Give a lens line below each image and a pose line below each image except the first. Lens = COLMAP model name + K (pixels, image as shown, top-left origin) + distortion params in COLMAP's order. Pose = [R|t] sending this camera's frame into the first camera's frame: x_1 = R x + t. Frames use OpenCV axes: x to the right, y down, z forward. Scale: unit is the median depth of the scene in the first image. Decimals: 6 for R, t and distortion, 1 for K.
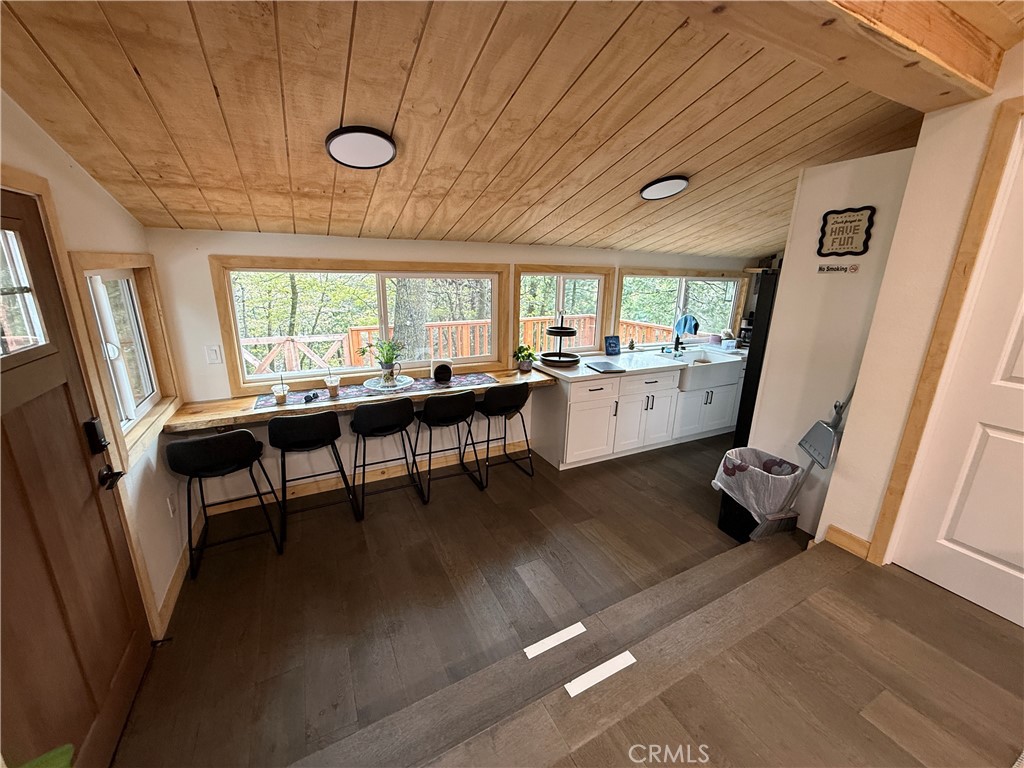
lens RADIAL K [[405.1, 0, 508.5], [0, 405.1, 383.8], [0, 0, 1]] dist [-0.000182, -0.000117]
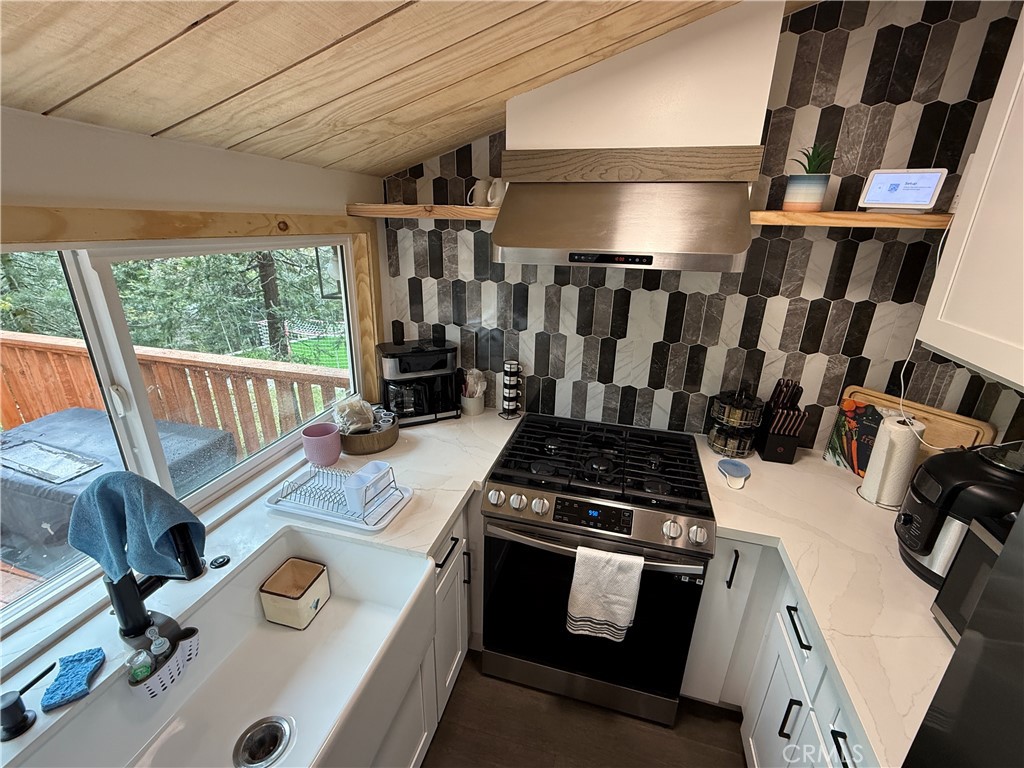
lens RADIAL K [[444.5, 0, 512.0], [0, 444.5, 383.2], [0, 0, 1]] dist [-0.000699, -0.000129]
pose [[0.670291, -0.260735, 0.694786, 0.557203], [0.192540, 0.965286, 0.176494, -0.267240], [-0.716686, 0.015472, 0.697225, 0.957047]]
